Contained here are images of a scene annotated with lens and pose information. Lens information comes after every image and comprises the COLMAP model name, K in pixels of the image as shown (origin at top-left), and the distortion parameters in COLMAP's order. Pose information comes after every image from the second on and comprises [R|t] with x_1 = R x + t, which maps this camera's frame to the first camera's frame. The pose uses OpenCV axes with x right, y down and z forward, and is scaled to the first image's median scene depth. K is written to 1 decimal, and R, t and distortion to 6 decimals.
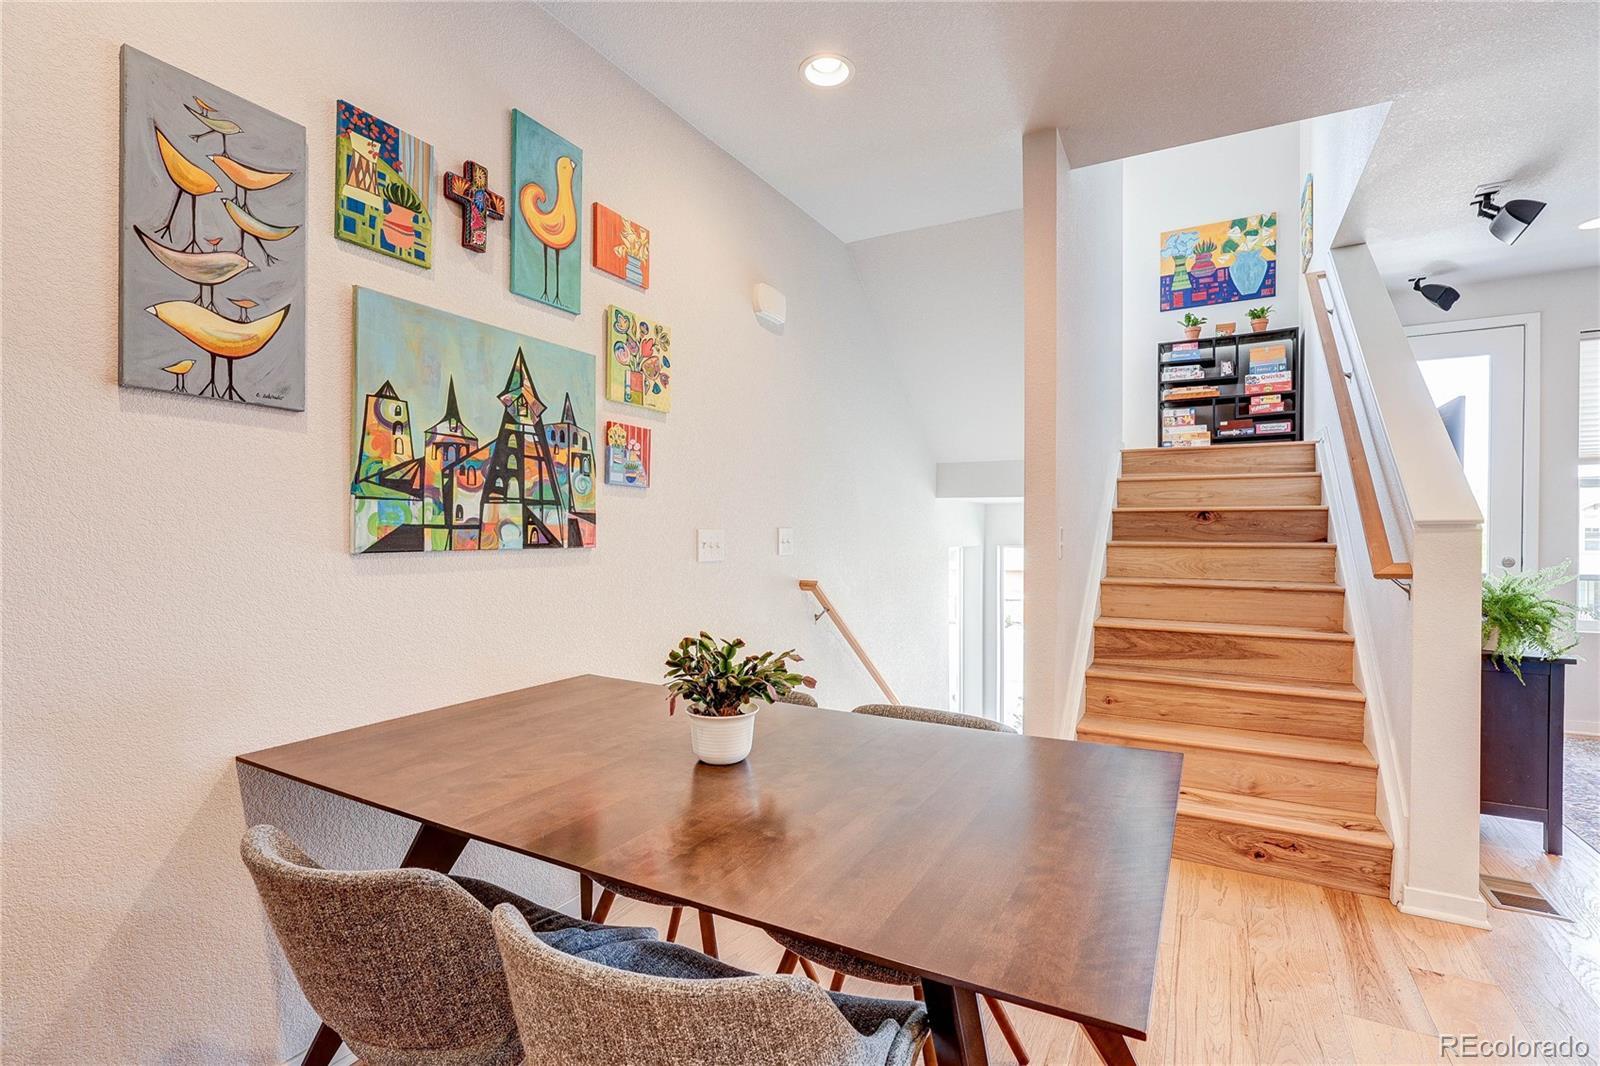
lens RADIAL K [[749.8, 0, 825.1], [0, 749.8, 538.7], [0, 0, 1]] dist [-0.000807, -0.002481]
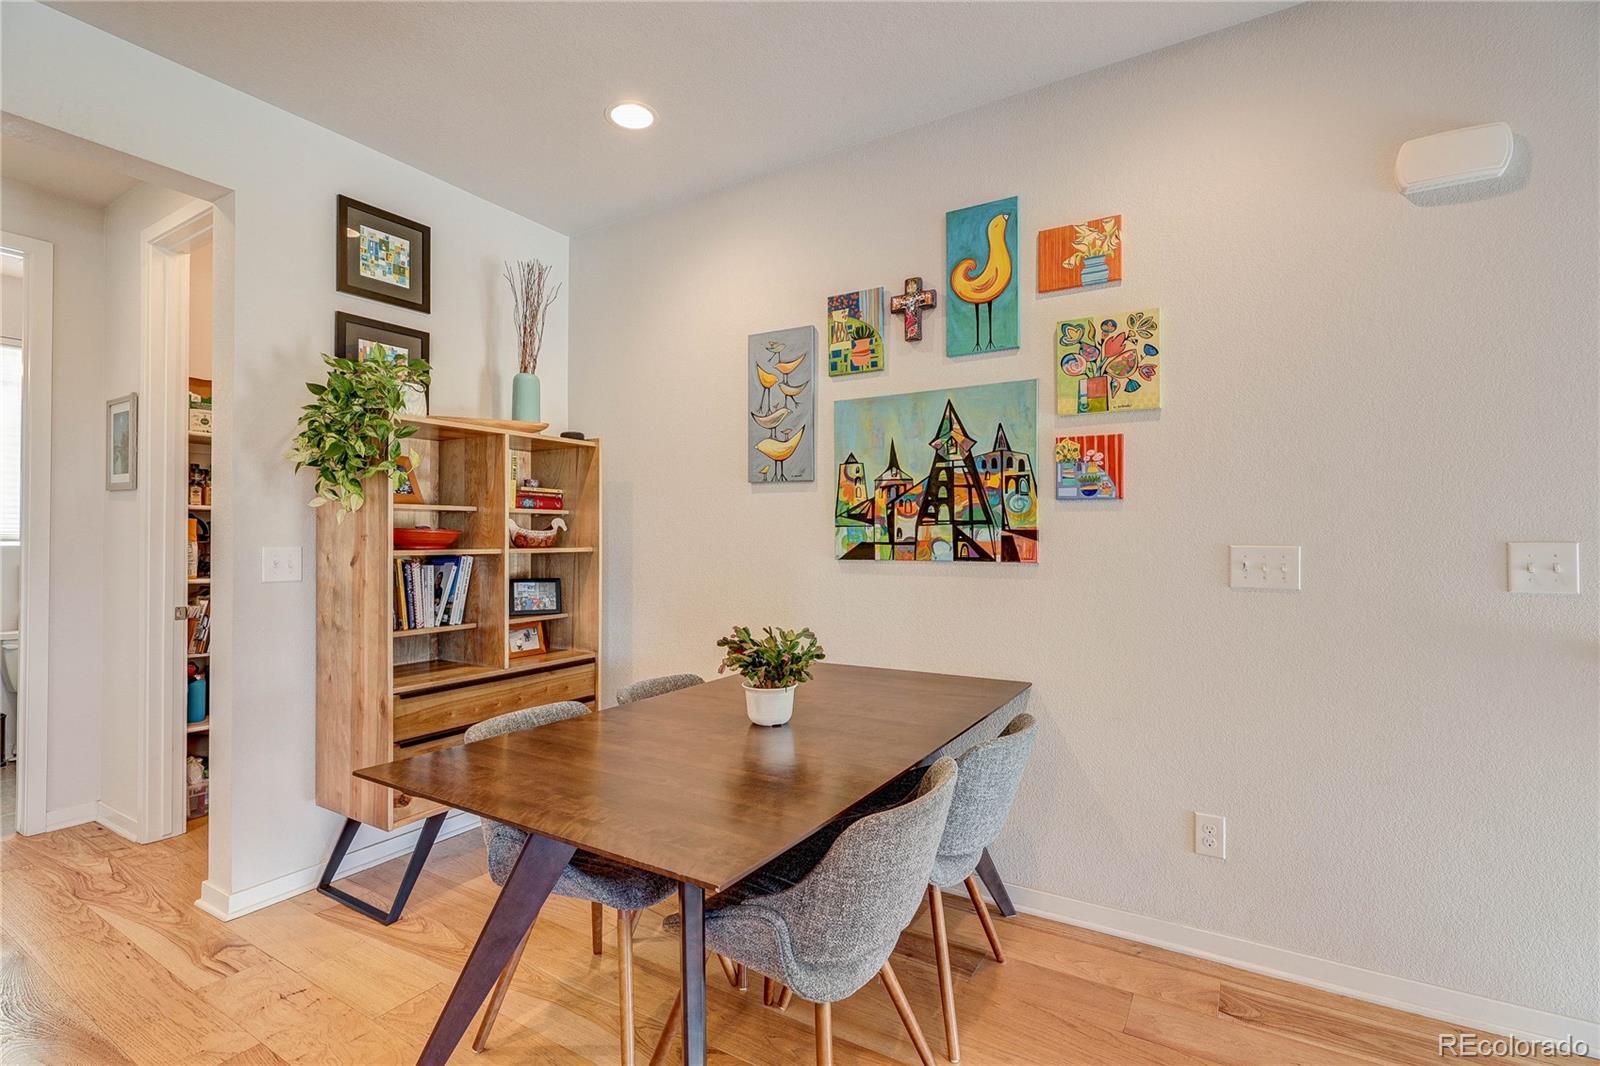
lens RADIAL K [[749.8, 0, 783.4], [0, 749.8, 535.1], [0, 0, 1]] dist [-0.000807, -0.002481]
pose [[-0.078741, -0.004634, -0.996884, 0.910192], [-0.005005, 0.999978, -0.004253, -0.023905], [0.996883, 0.004655, -0.078763, 0.869887]]
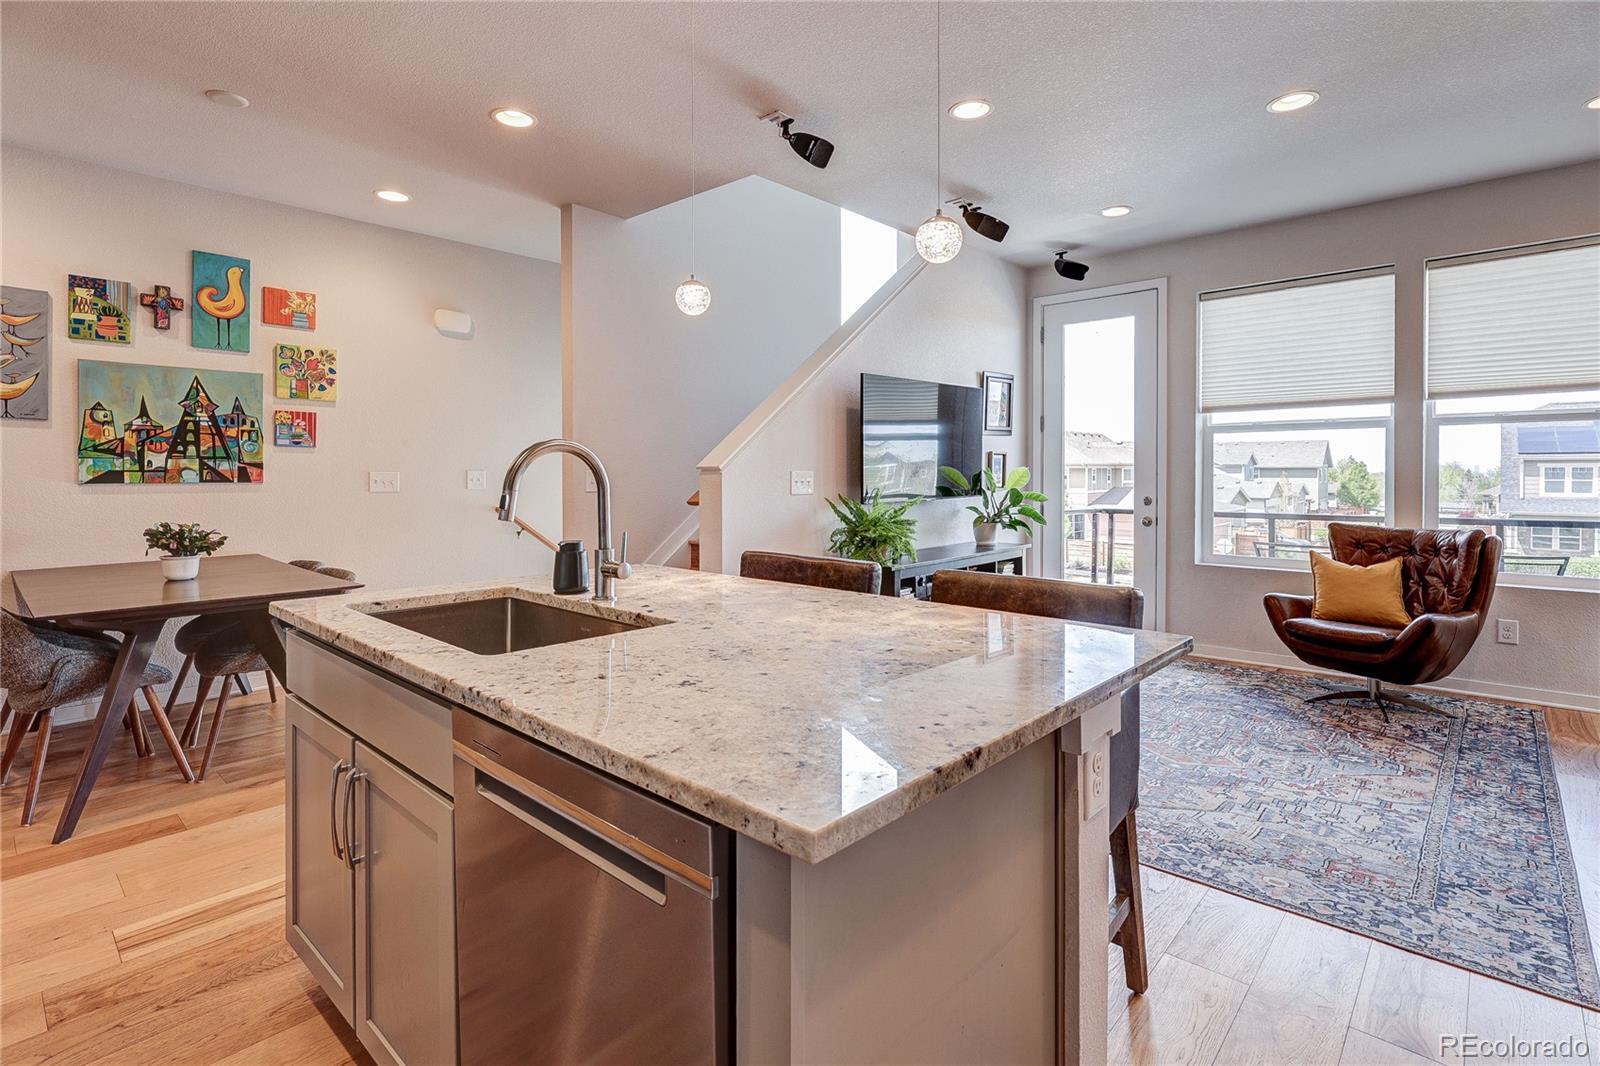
lens RADIAL K [[749.8, 0, 803.9], [0, 749.8, 477.8], [0, 0, 1]] dist [-0.000807, -0.002481]
pose [[0.966805, 0.004287, -0.255478, 1.648550], [-0.003747, 0.999990, 0.002597, -0.009160], [0.255487, -0.001554, 0.966811, -0.460141]]
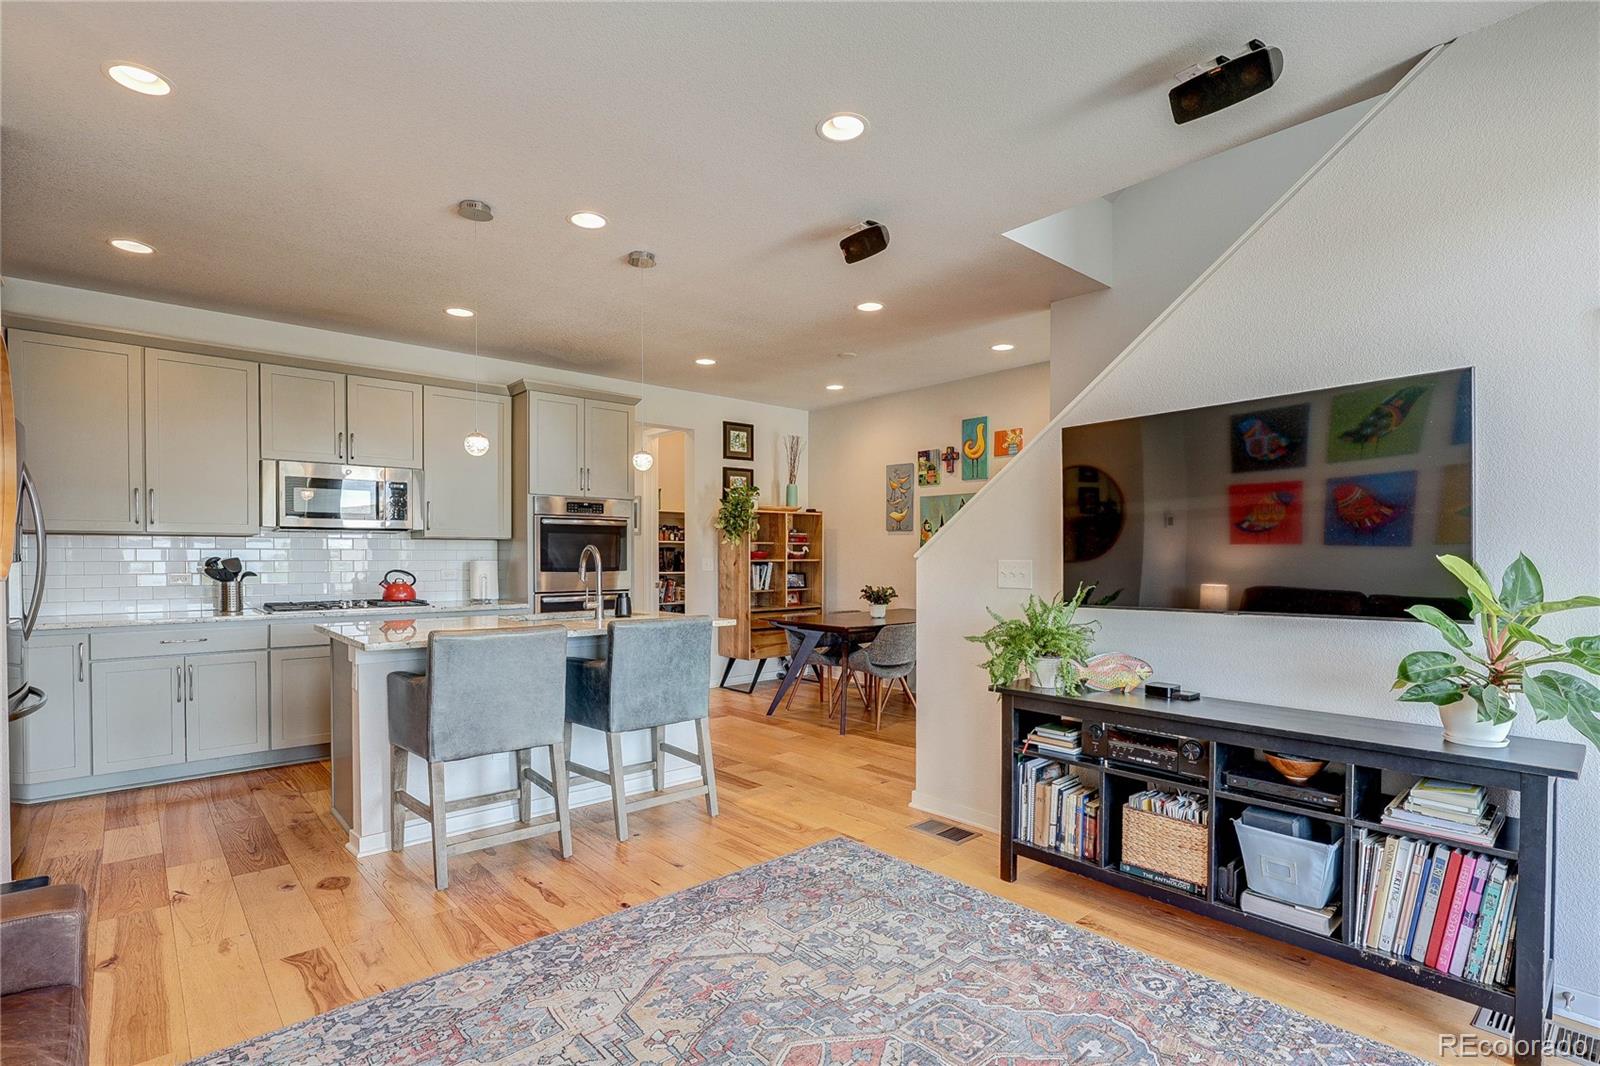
lens RADIAL K [[749.8, 0, 793.5], [0, 749.8, 569.1], [0, 0, 1]] dist [-0.000807, -0.002481]
pose [[-0.352523, 0.019081, -0.935608, 2.830059], [-0.005454, 0.999733, 0.022444, -0.034861], [0.935787, 0.013015, -0.352325, 1.513141]]
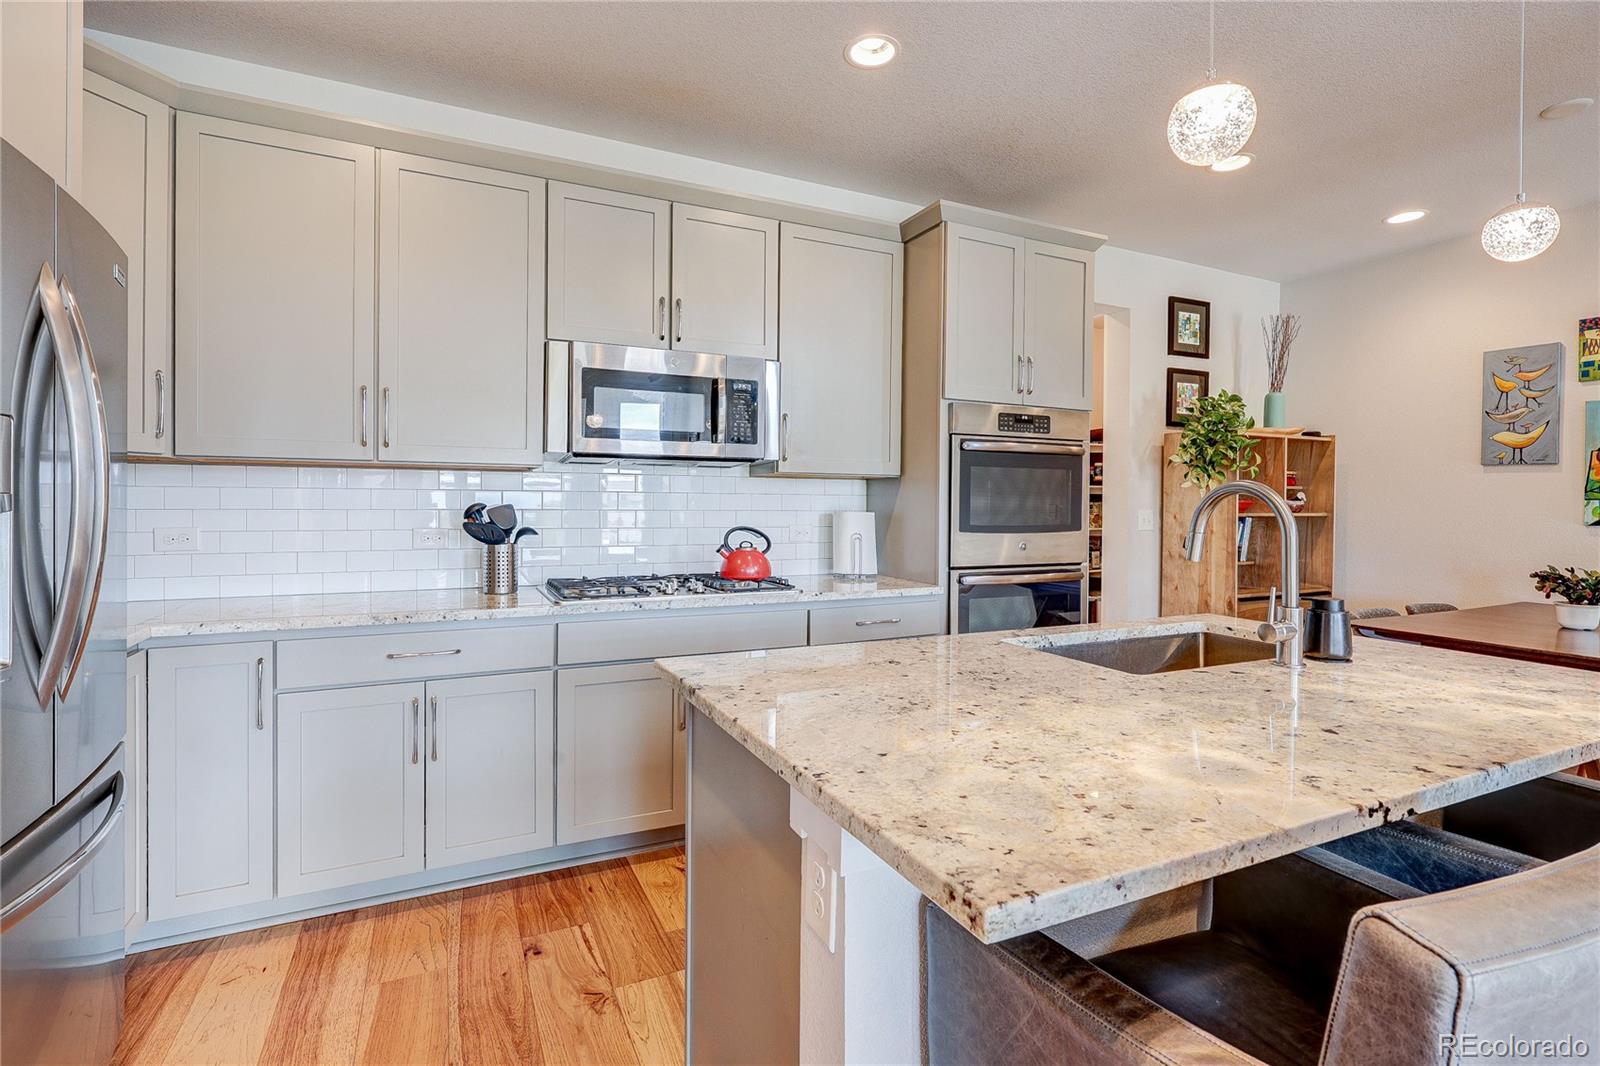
lens RADIAL K [[749.8, 0, 797.7], [0, 749.8, 515.1], [0, 0, 1]] dist [-0.000807, -0.002481]
pose [[-0.595633, 0.009308, -0.803203, 2.101828], [-0.011093, 0.999742, 0.019812, -0.023066], [0.803180, 0.020711, -0.595376, 0.395269]]
